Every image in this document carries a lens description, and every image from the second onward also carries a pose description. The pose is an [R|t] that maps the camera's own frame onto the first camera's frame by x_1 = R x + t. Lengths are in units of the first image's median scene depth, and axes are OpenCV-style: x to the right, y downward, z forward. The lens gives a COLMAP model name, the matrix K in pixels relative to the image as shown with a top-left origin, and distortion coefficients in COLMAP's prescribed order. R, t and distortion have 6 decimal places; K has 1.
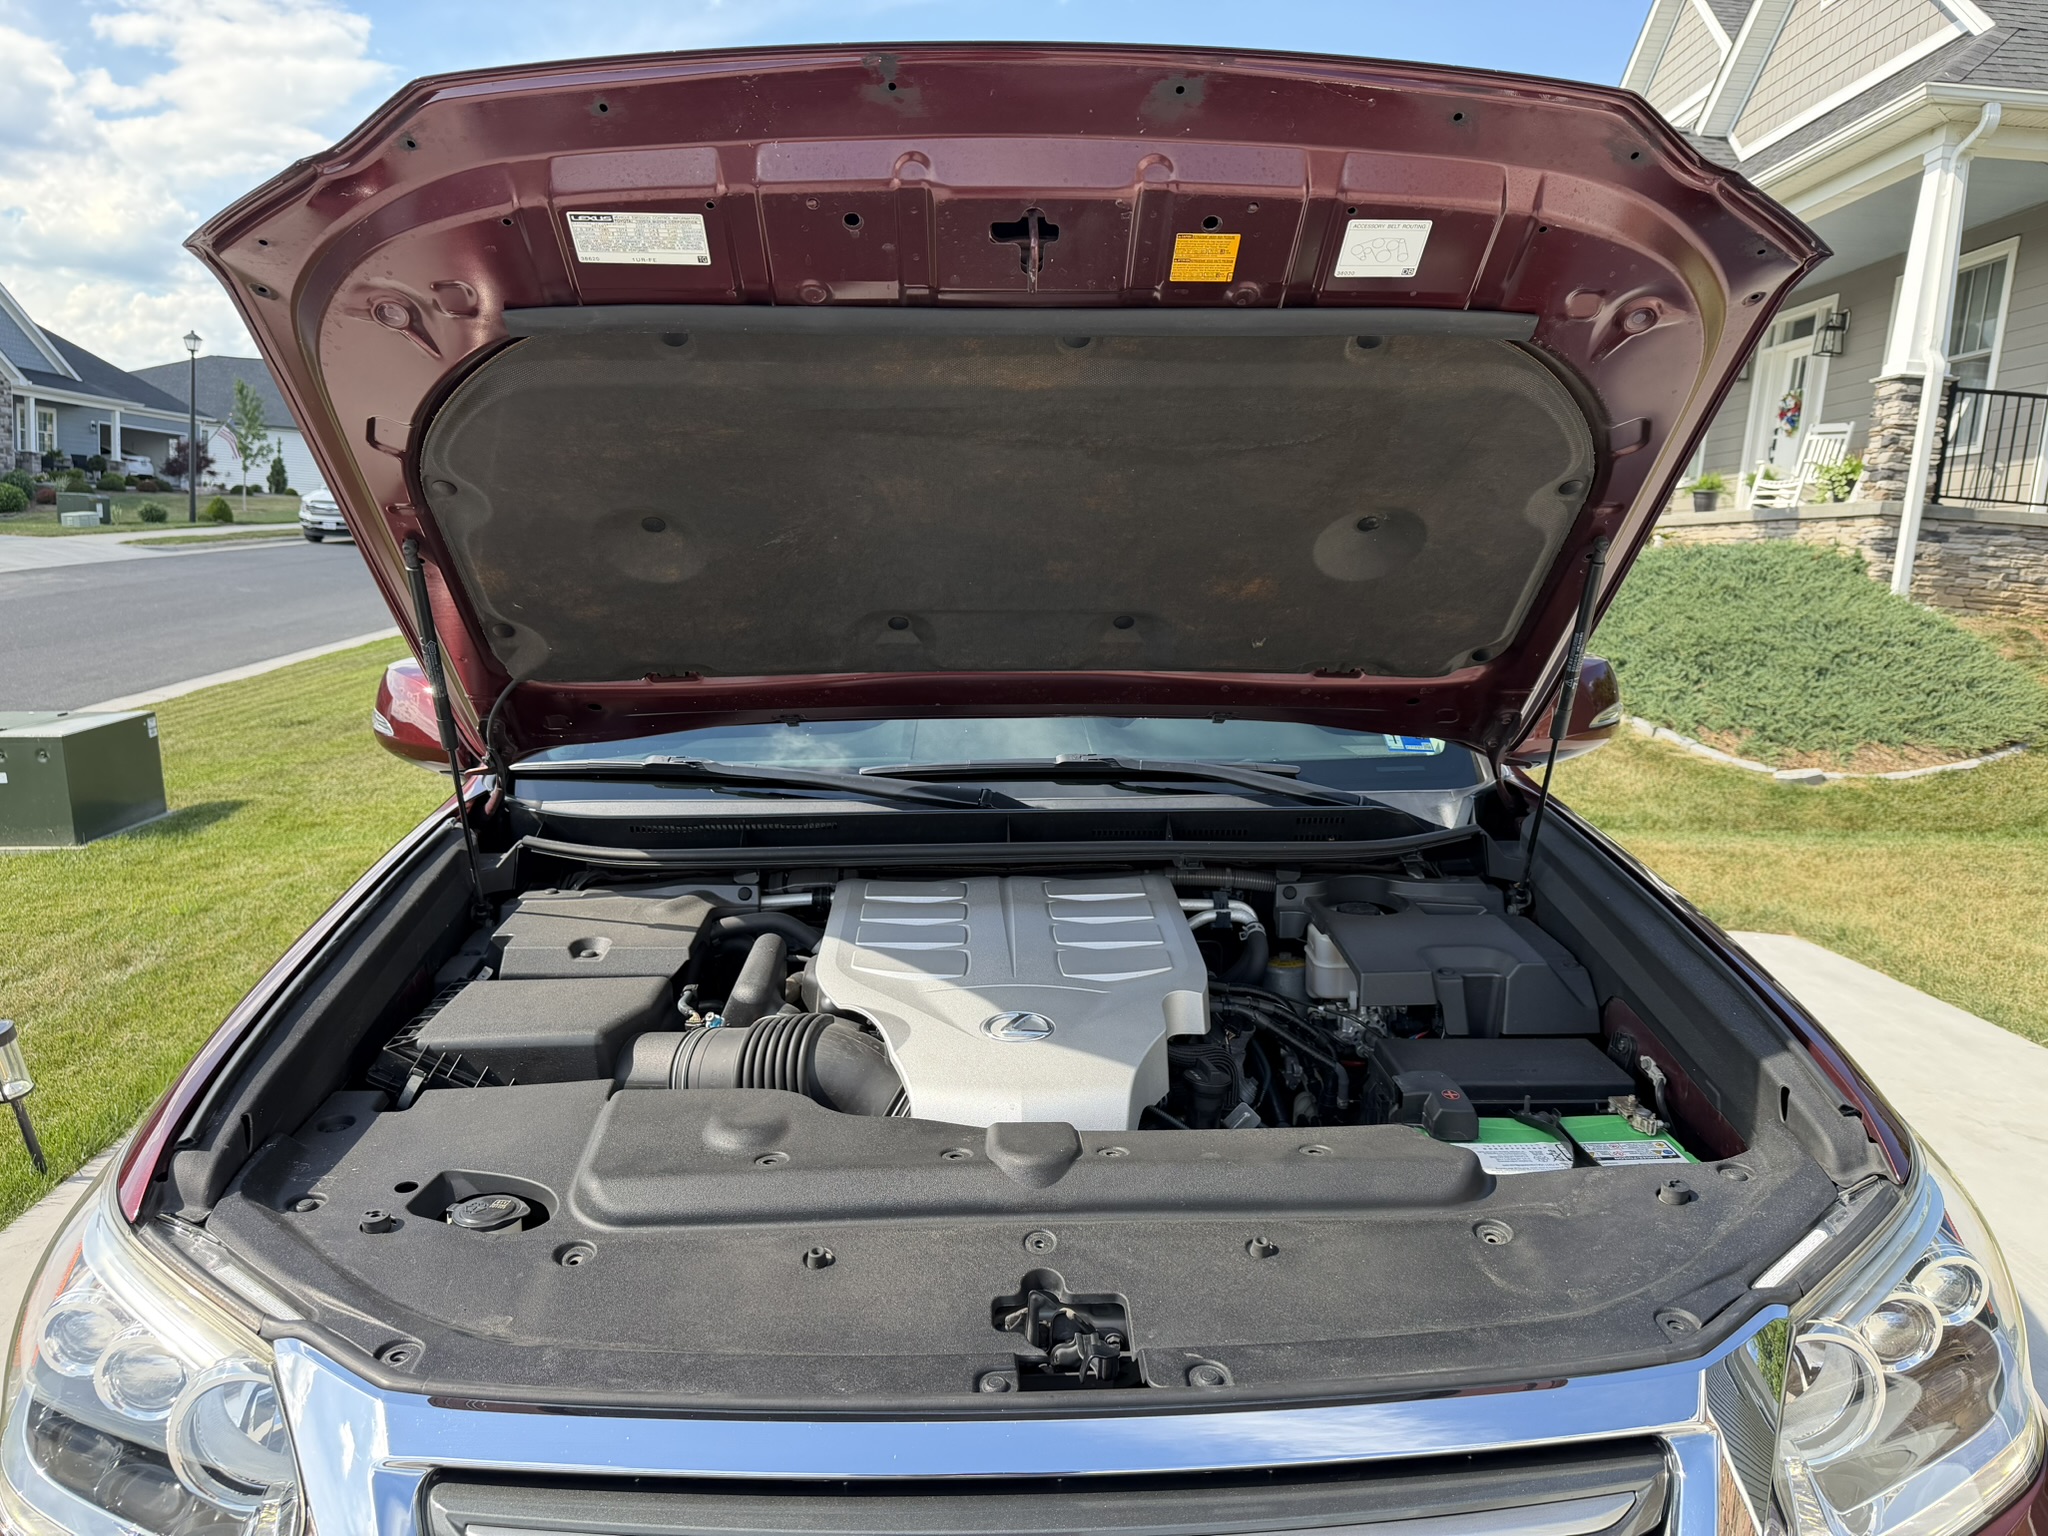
lens RADIAL K [[1487.6, 0, 1024.0], [0, 1487.6, 768.0], [0, 0, 1]] dist [0.008367, -0.000561]
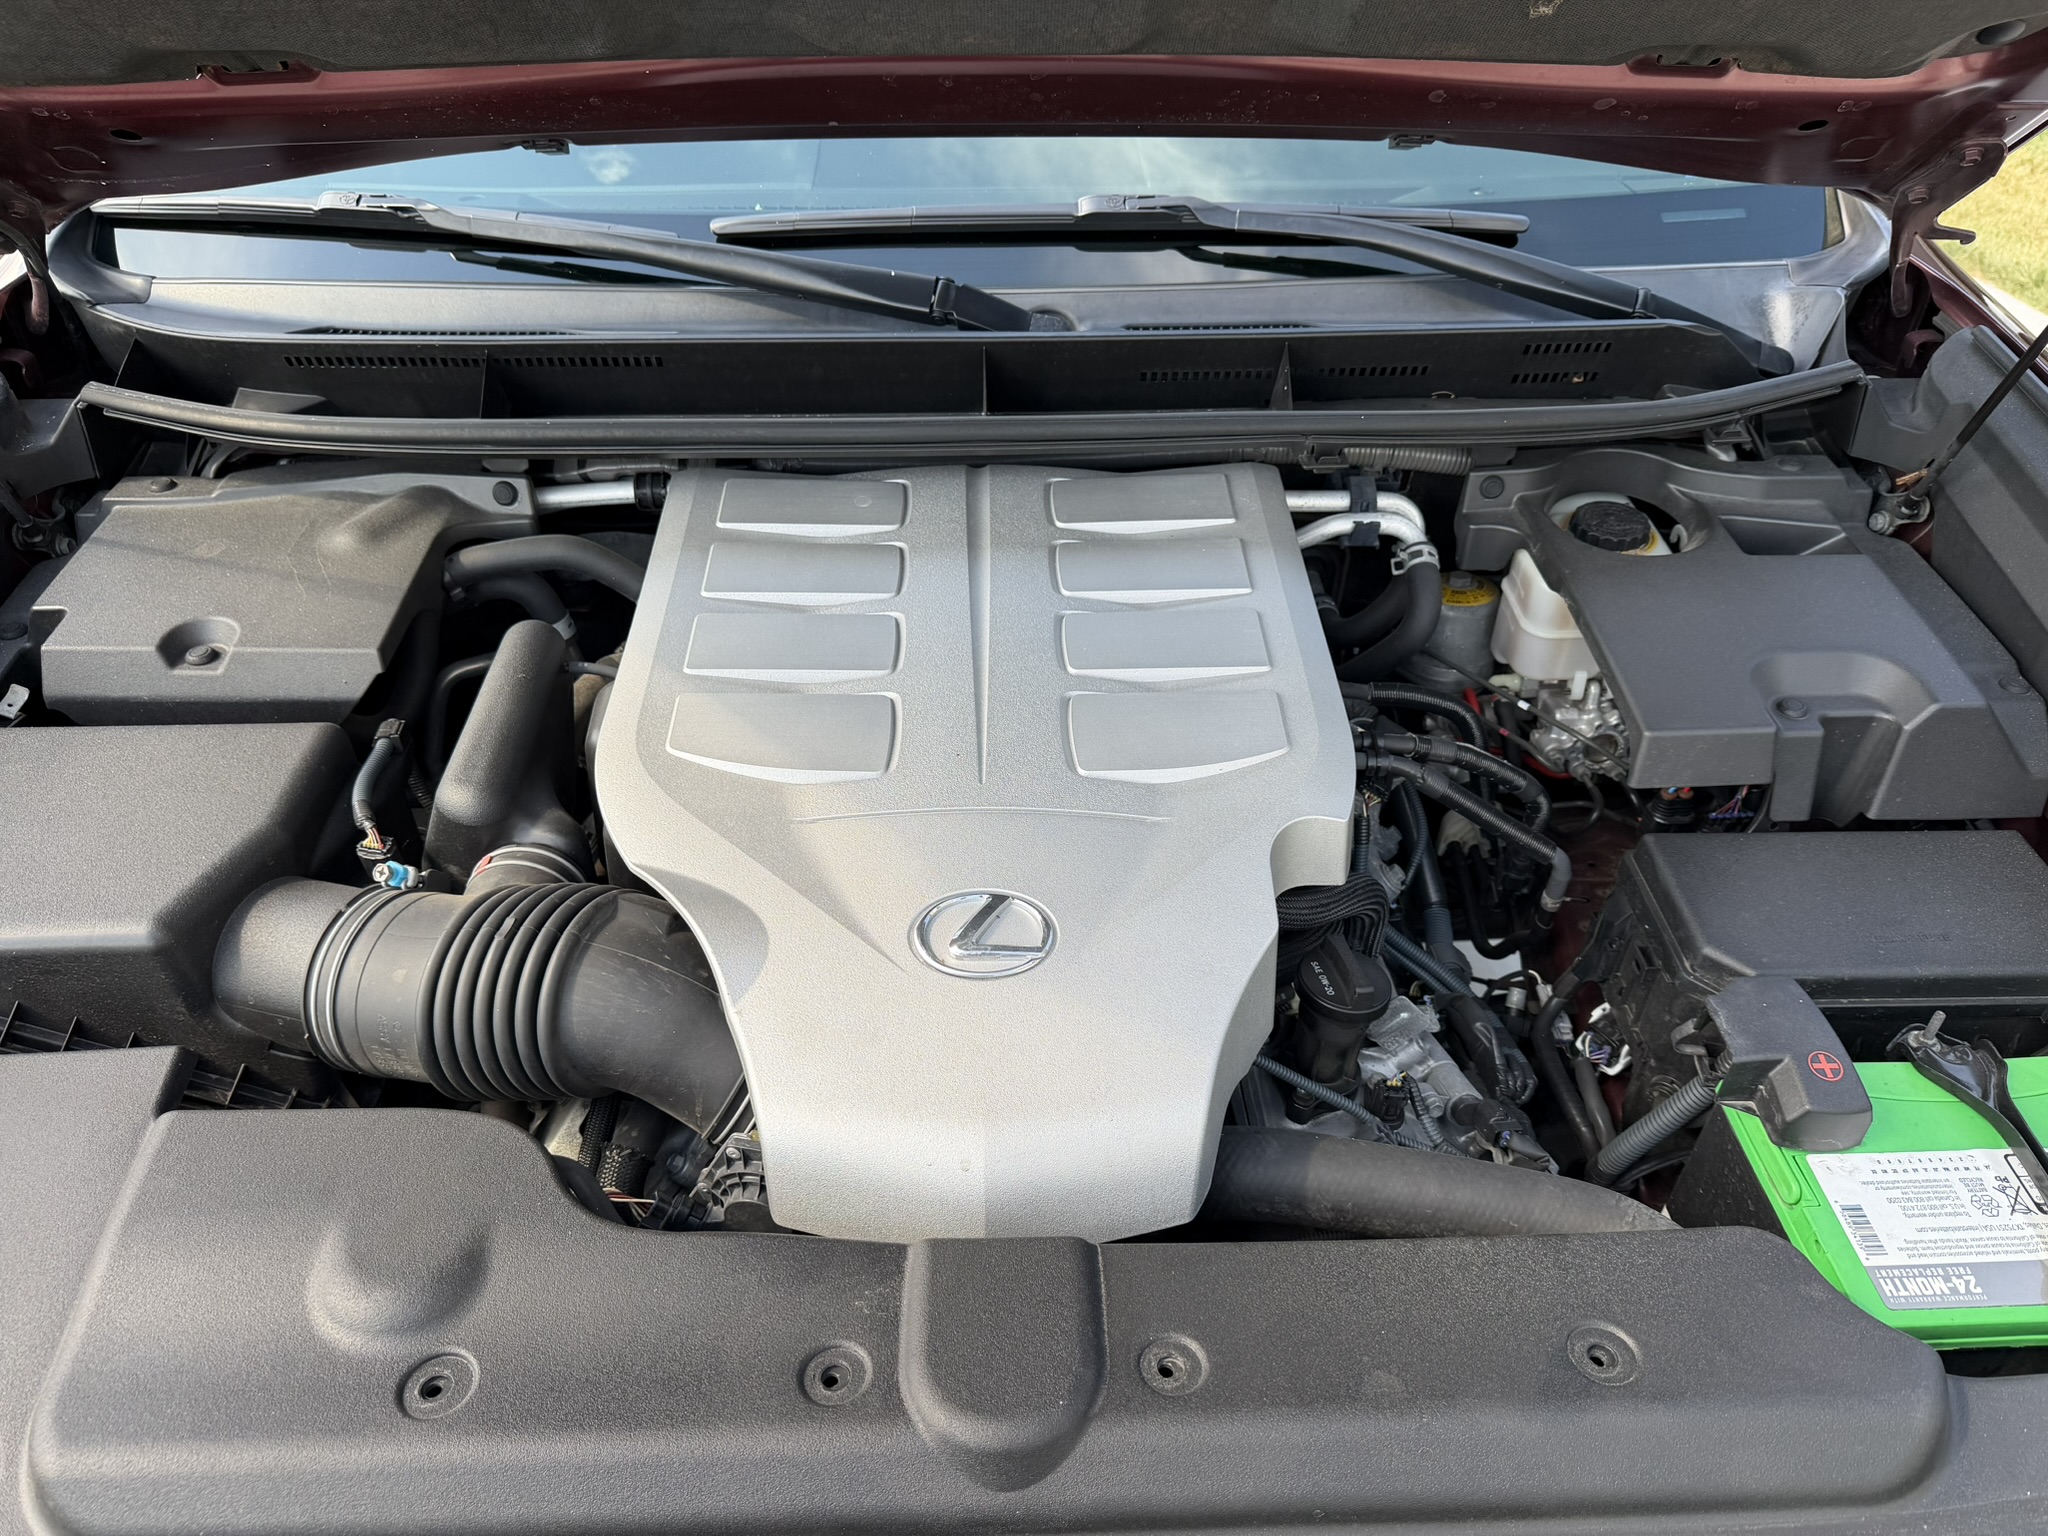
lens RADIAL K [[1443.6, 0, 1024.0], [0, 1443.6, 768.0], [0, 0, 1]] dist [-0.009928, -0.007601]
pose [[0.999884, 0.012135, -0.009154, 0.002427], [-0.006151, 0.873716, 0.486397, -0.019958], [0.013900, -0.486284, 0.873690, 0.110871]]
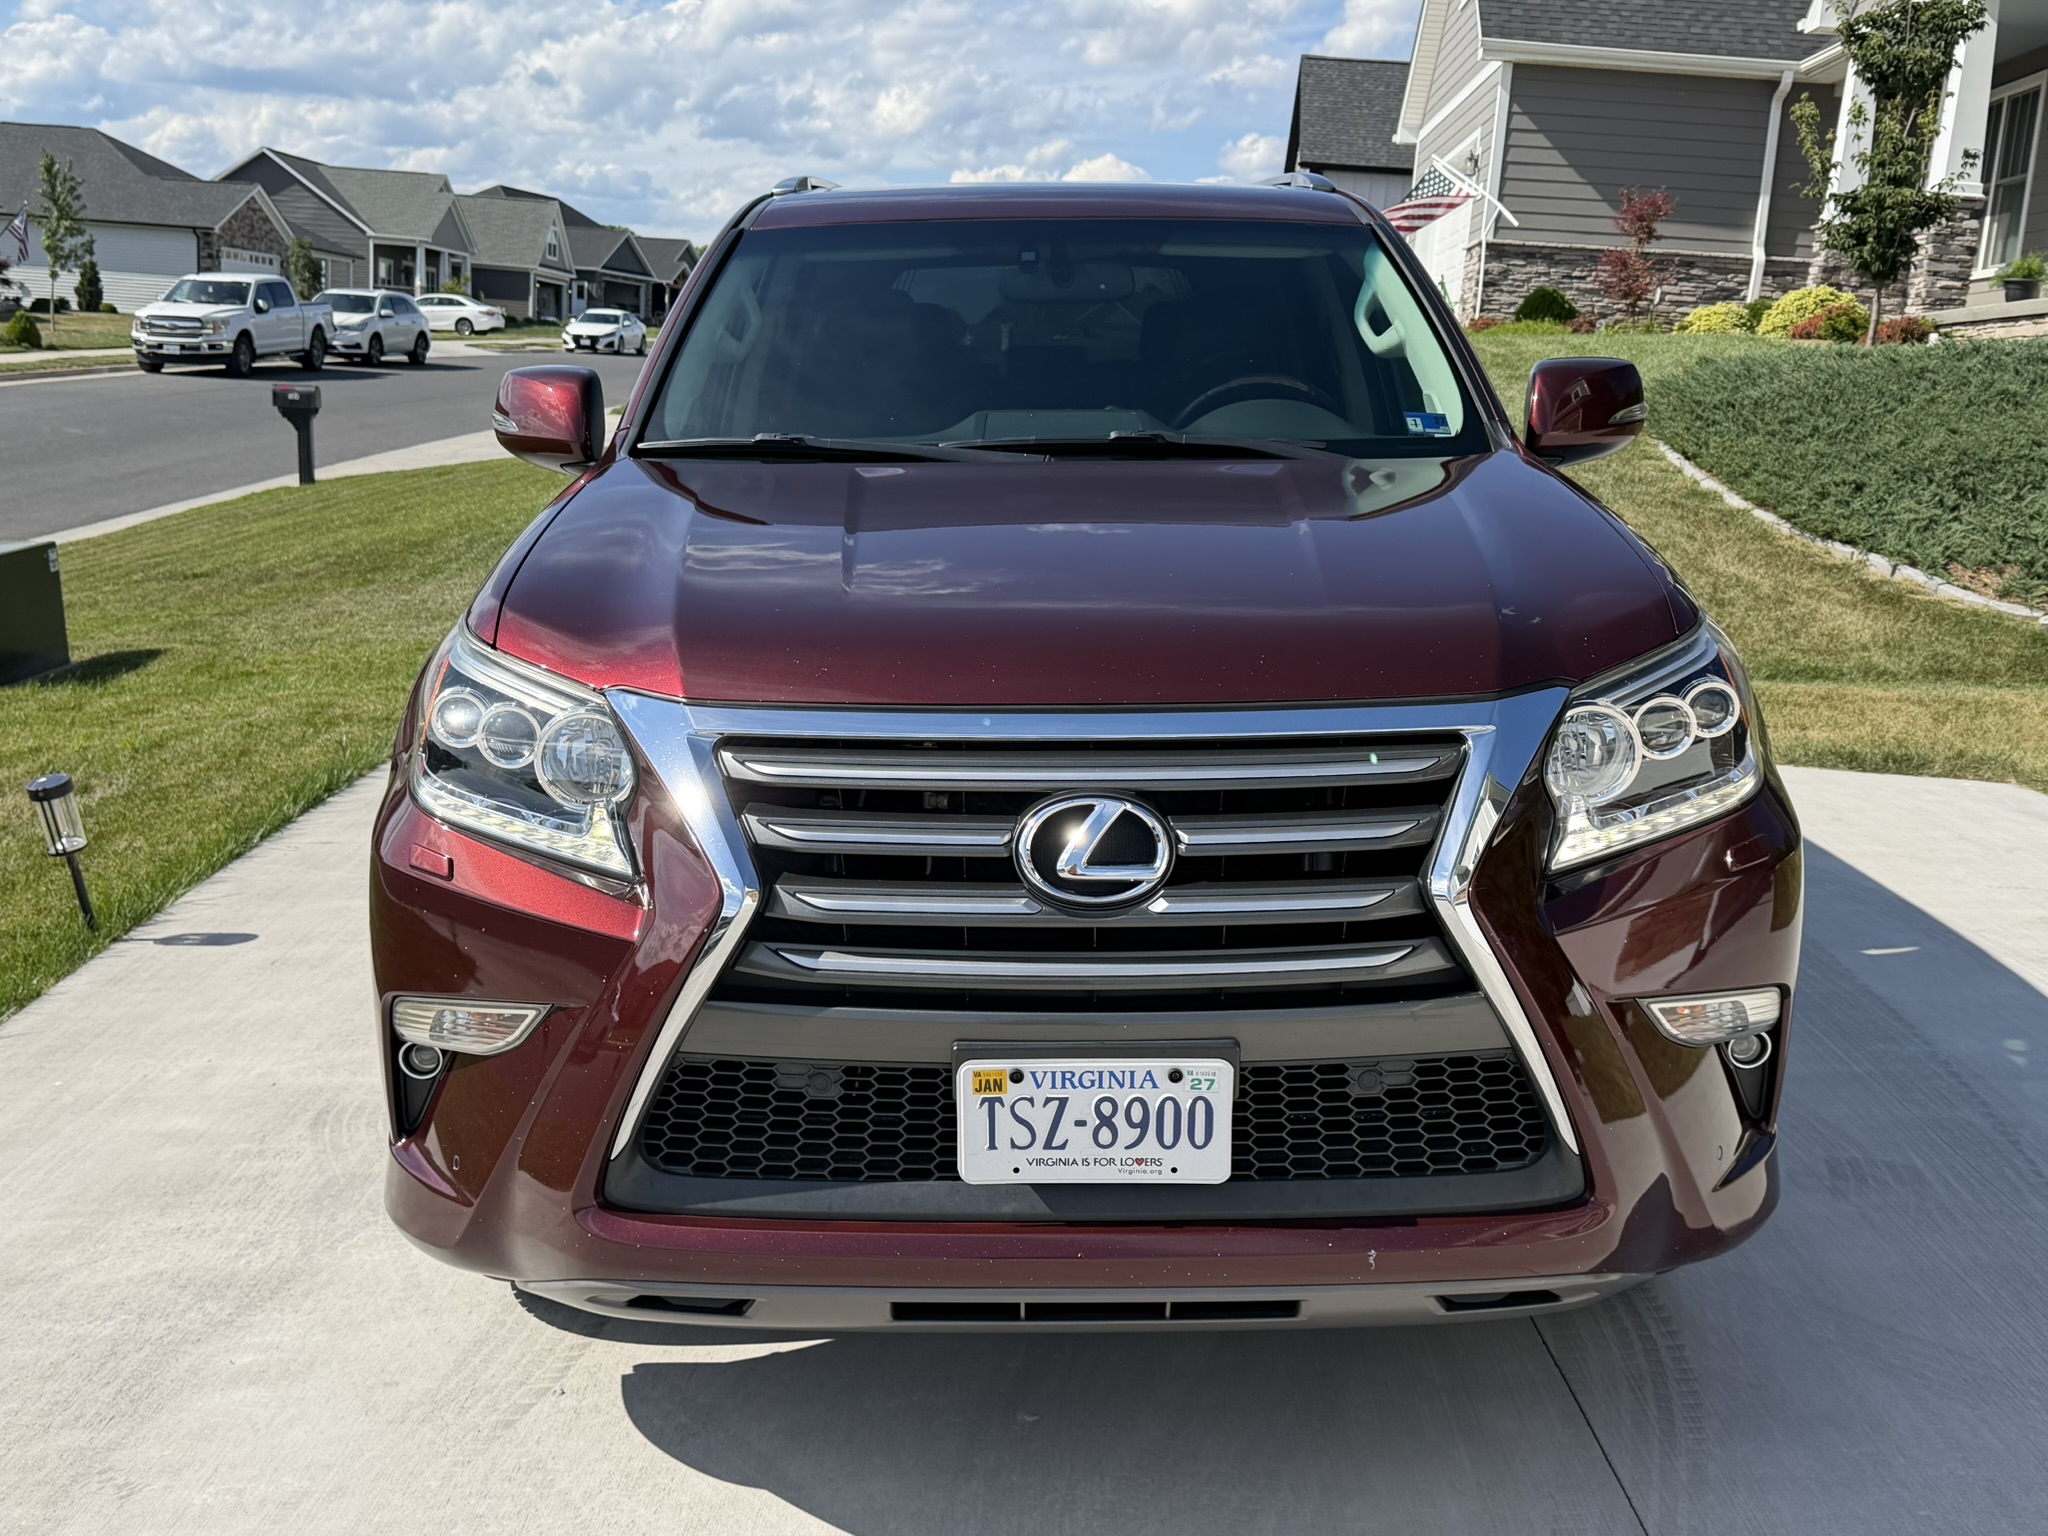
lens RADIAL K [[2038.9, 0, 1024.0], [0, 2038.9, 768.0], [0, 0, 1]] dist [0.148066, -0.319967]
pose [[0.999192, 0.002872, -0.040091, 0.005133], [-0.001404, 0.999329, 0.036614, 0.052609], [0.040169, -0.036528, 0.998525, -0.160746]]
